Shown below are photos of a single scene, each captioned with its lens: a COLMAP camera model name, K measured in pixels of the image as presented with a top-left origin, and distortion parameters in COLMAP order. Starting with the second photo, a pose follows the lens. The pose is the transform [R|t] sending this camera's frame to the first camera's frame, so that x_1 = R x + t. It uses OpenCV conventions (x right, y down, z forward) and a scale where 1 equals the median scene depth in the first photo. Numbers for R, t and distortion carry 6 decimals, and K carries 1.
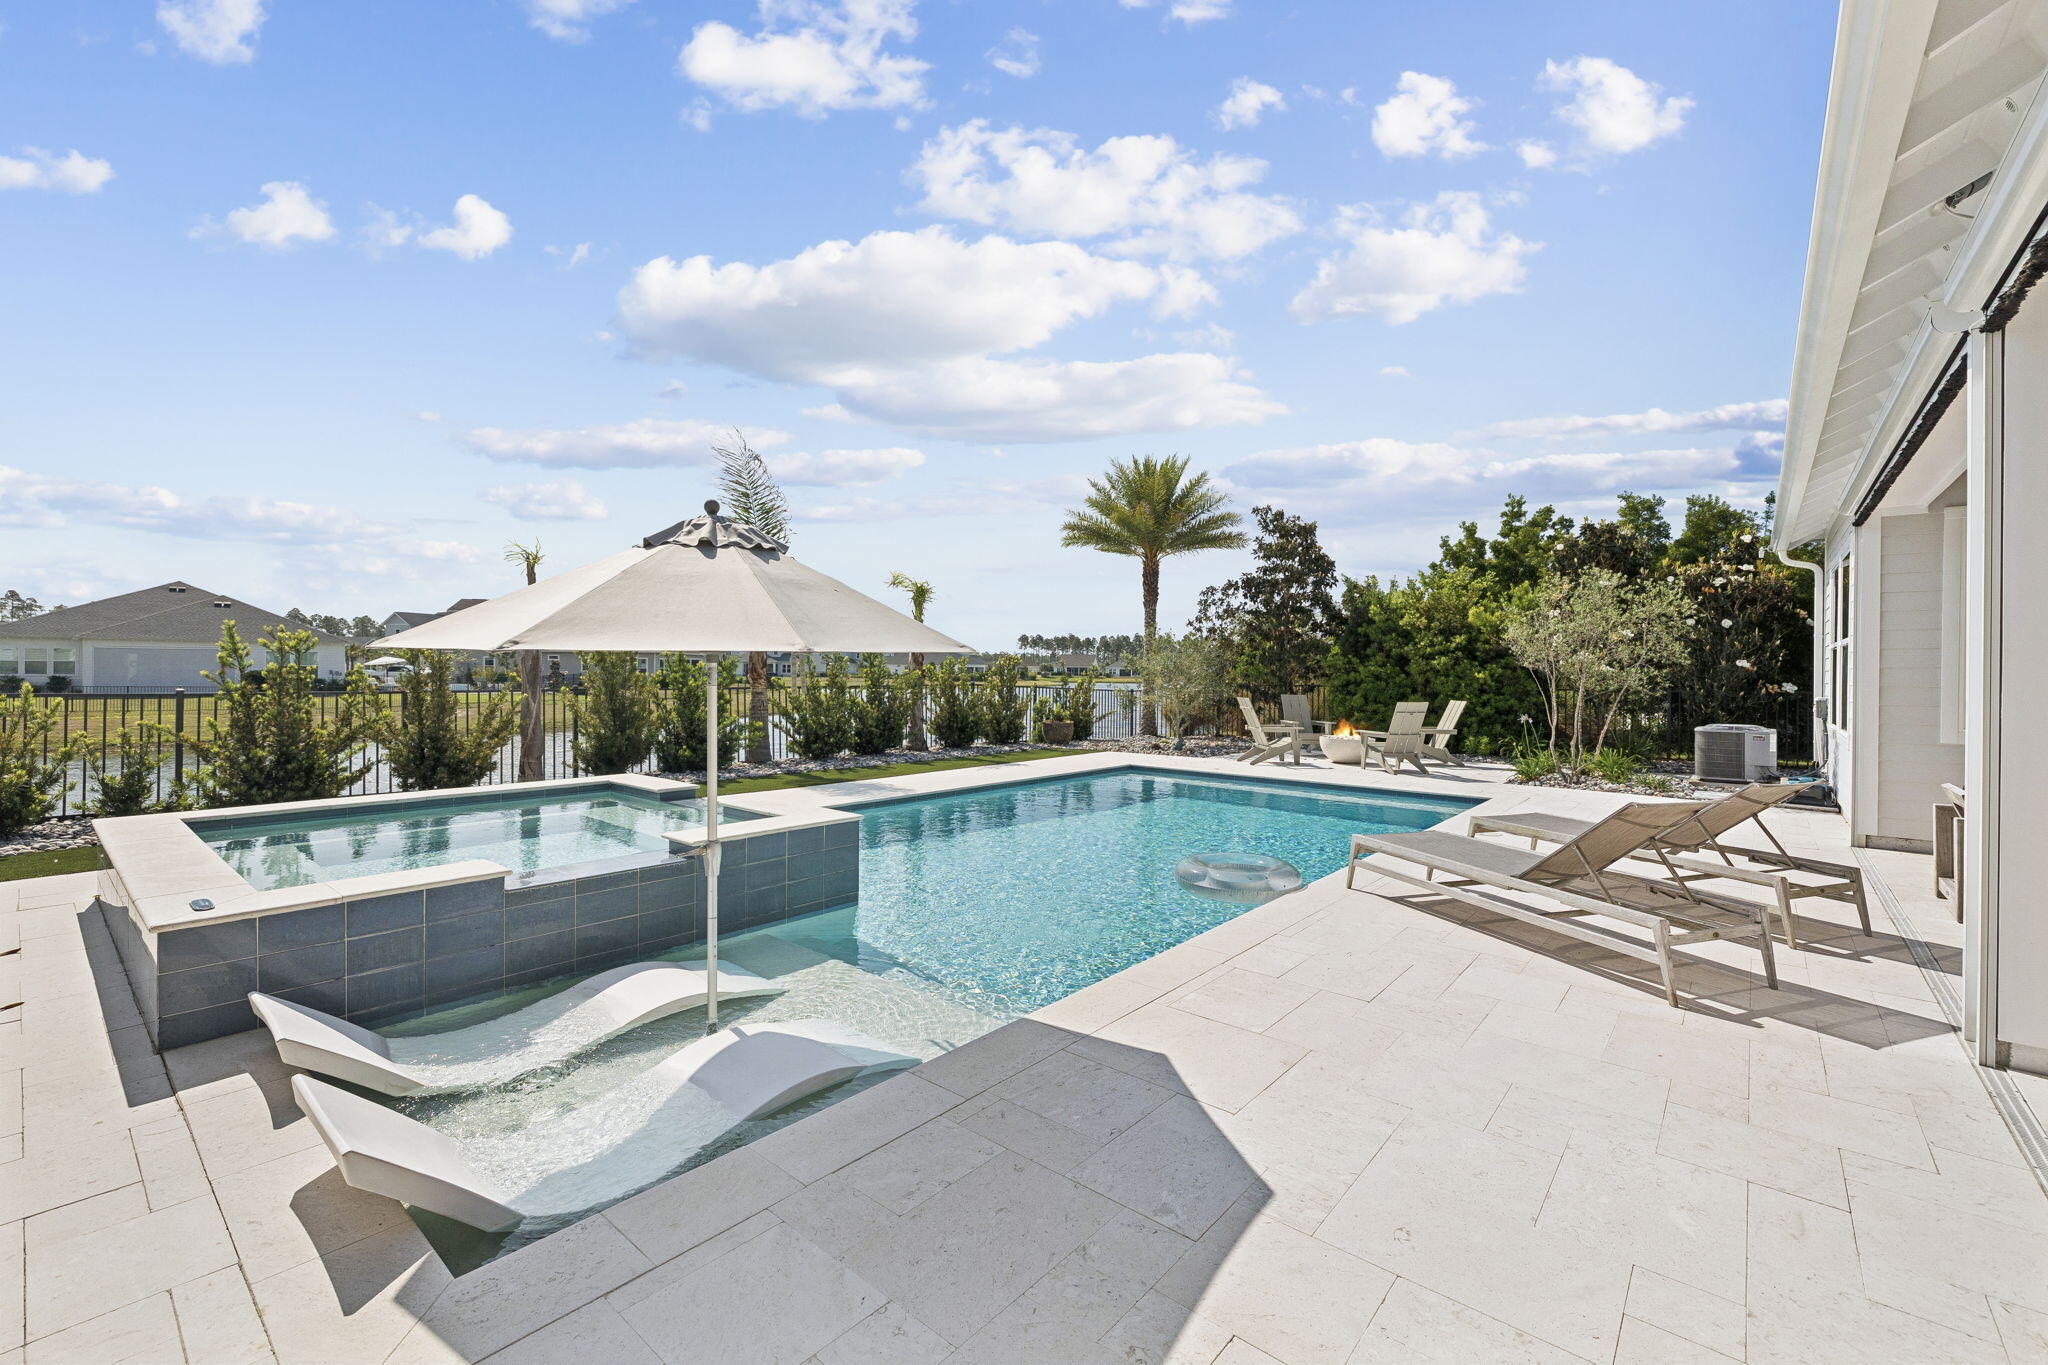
lens RADIAL K [[855.2, 0, 1026.7], [0, 855.2, 679.5], [0, 0, 1]] dist [-0.000844, 0.000328]
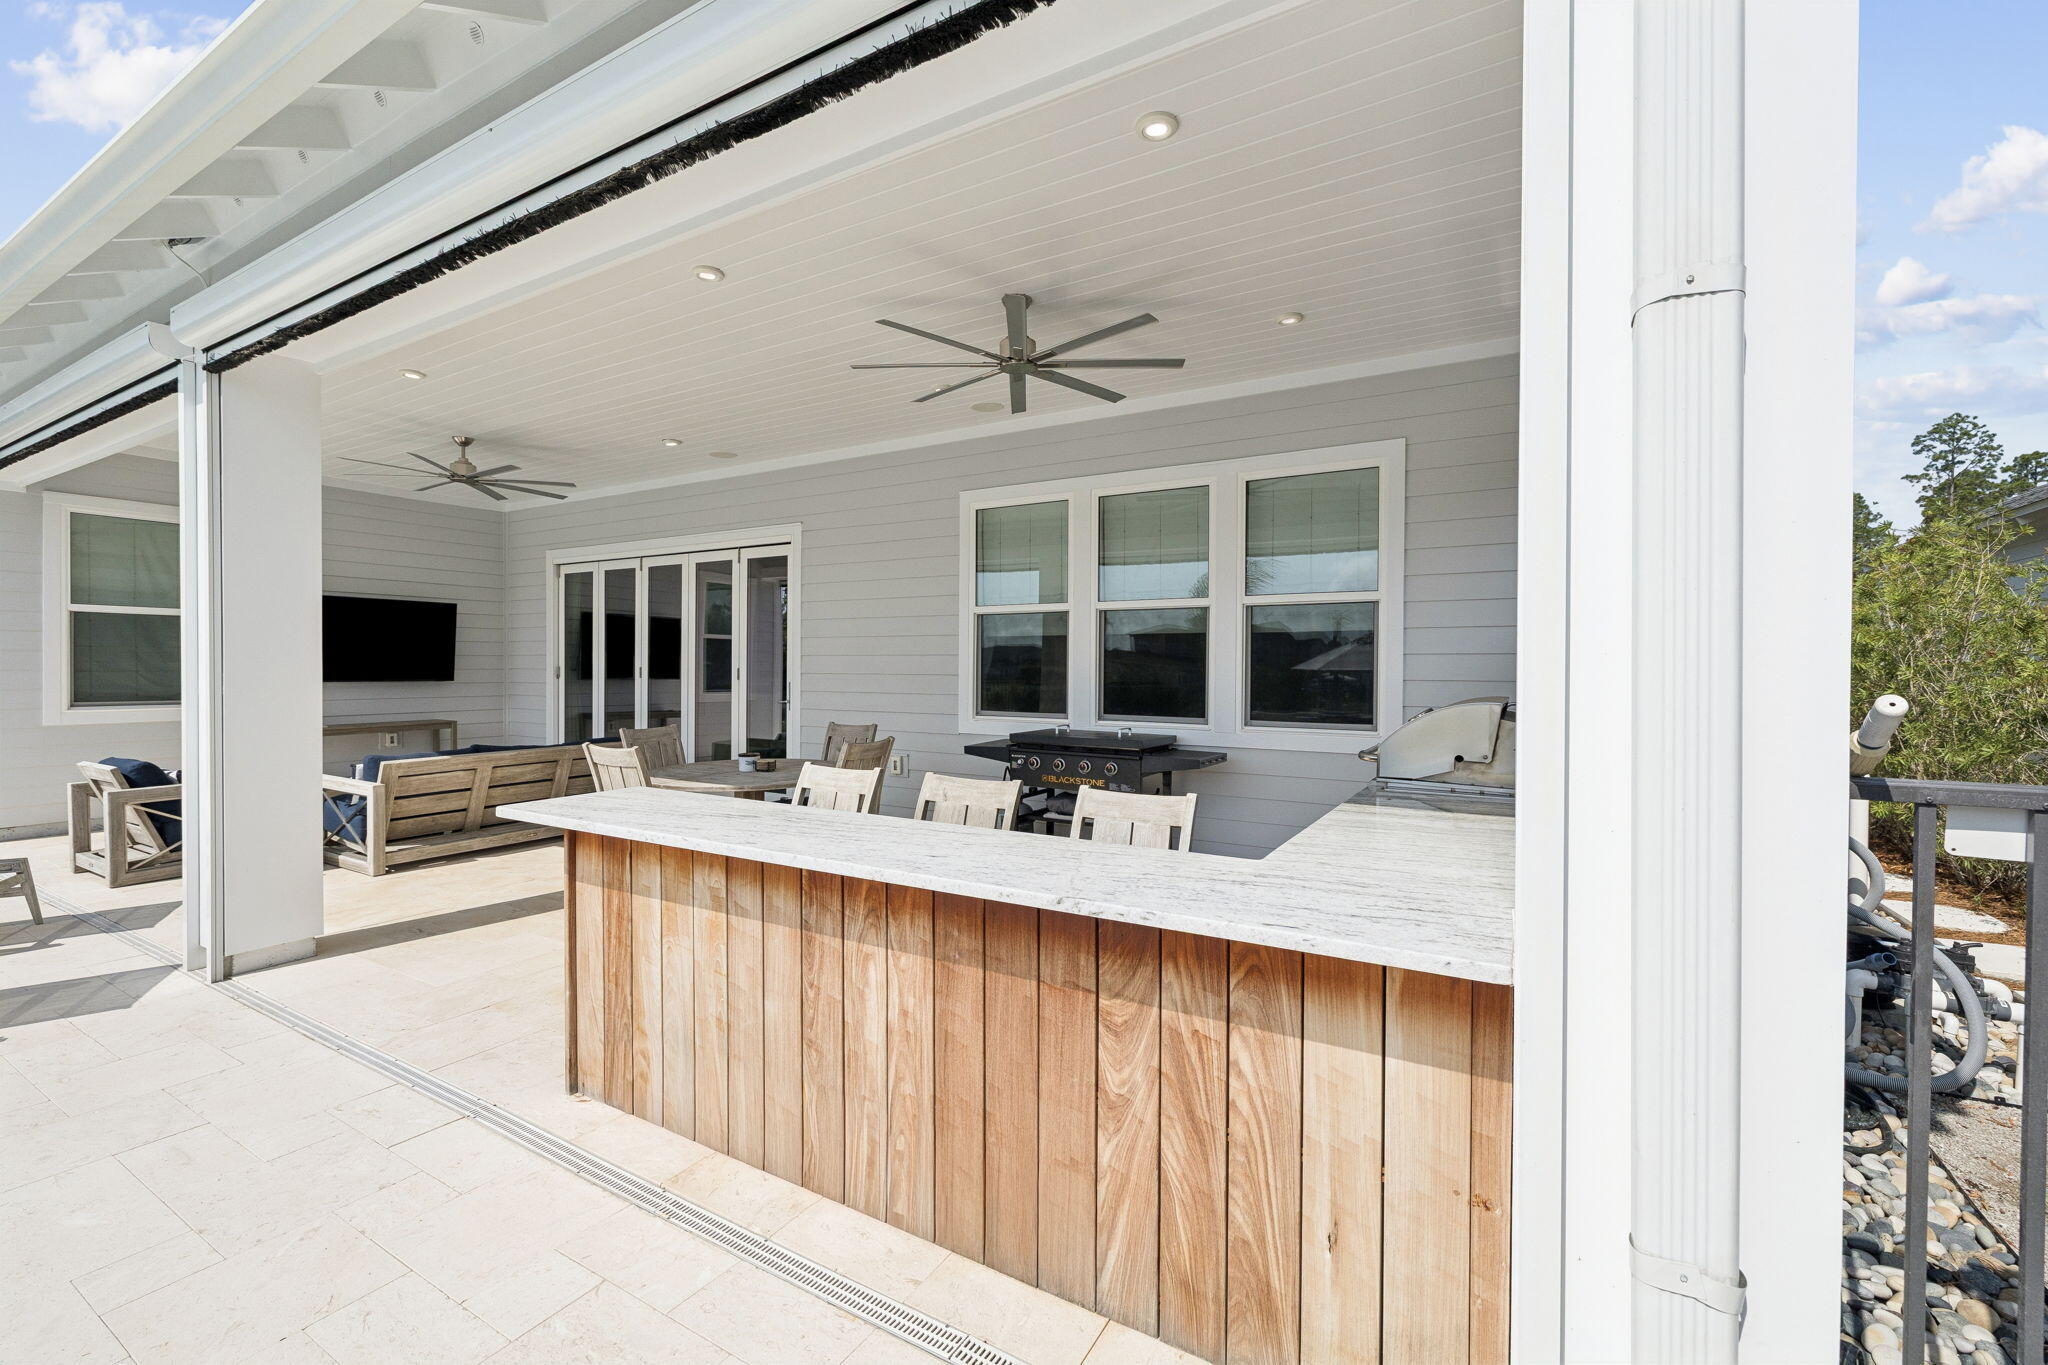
lens RADIAL K [[859.0, 0, 1030.8], [0, 859.0, 669.7], [0, 0, 1]] dist [-0.000086, -0.000180]
pose [[-0.174215, -0.013344, 0.984617, -0.050004], [0.004907, 0.999884, 0.014419, 0.000013], [-0.984695, 0.007343, -0.174129, 0.014558]]
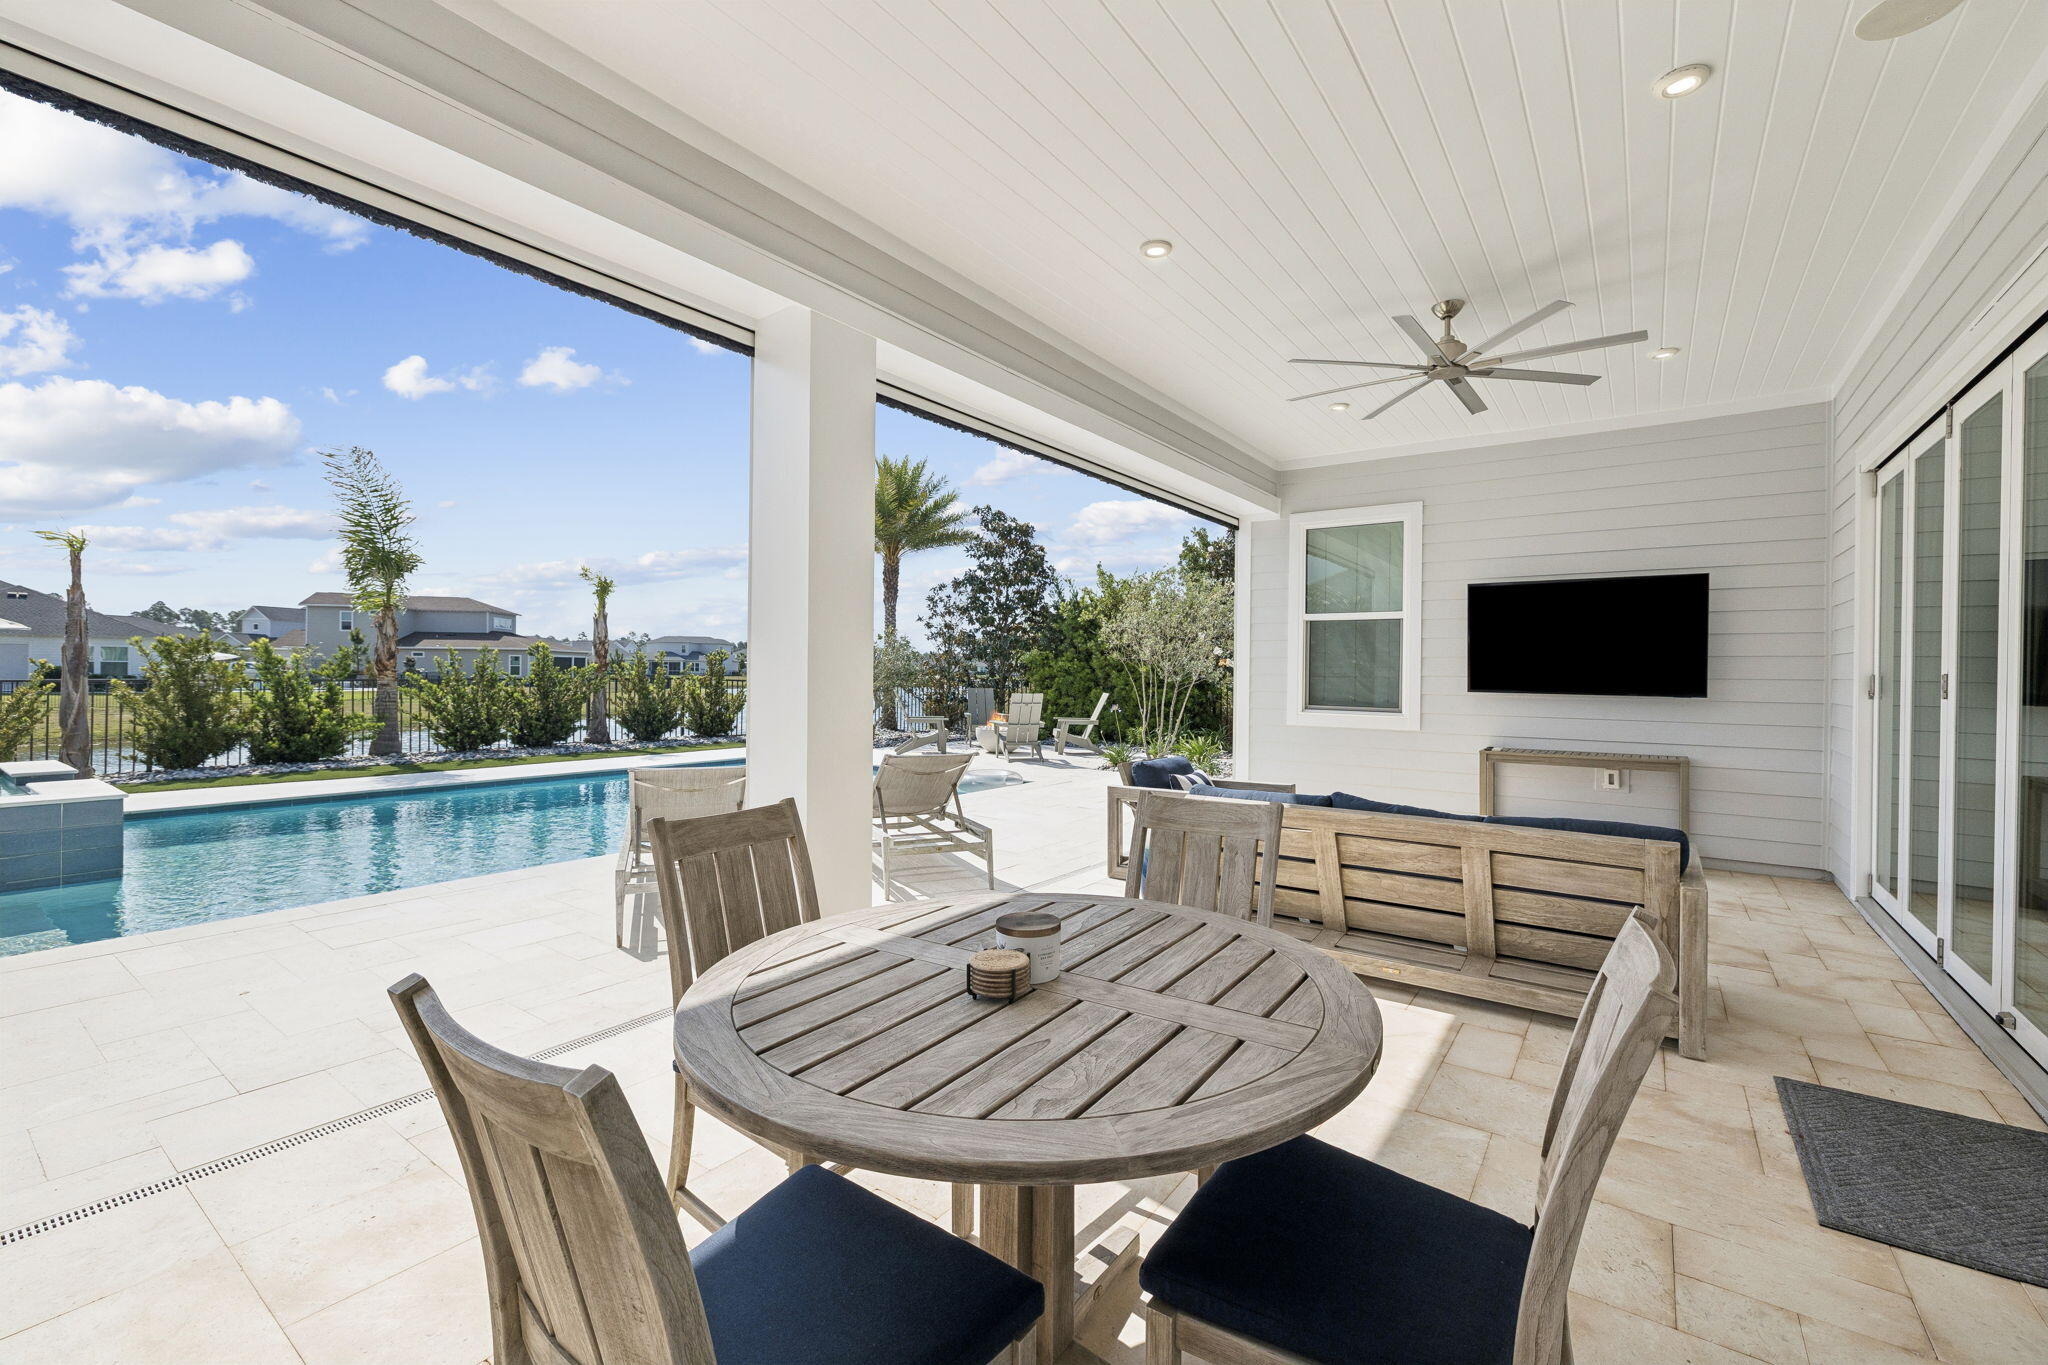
lens RADIAL K [[859.0, 0, 1030.8], [0, 859.0, 669.7], [0, 0, 1]] dist [-0.000086, -0.000180]
pose [[0.996766, 0.002704, 0.080308, 0.225315], [-0.001732, 0.999924, -0.012175, 0.005961], [-0.080335, 0.011996, 0.996696, -0.031848]]
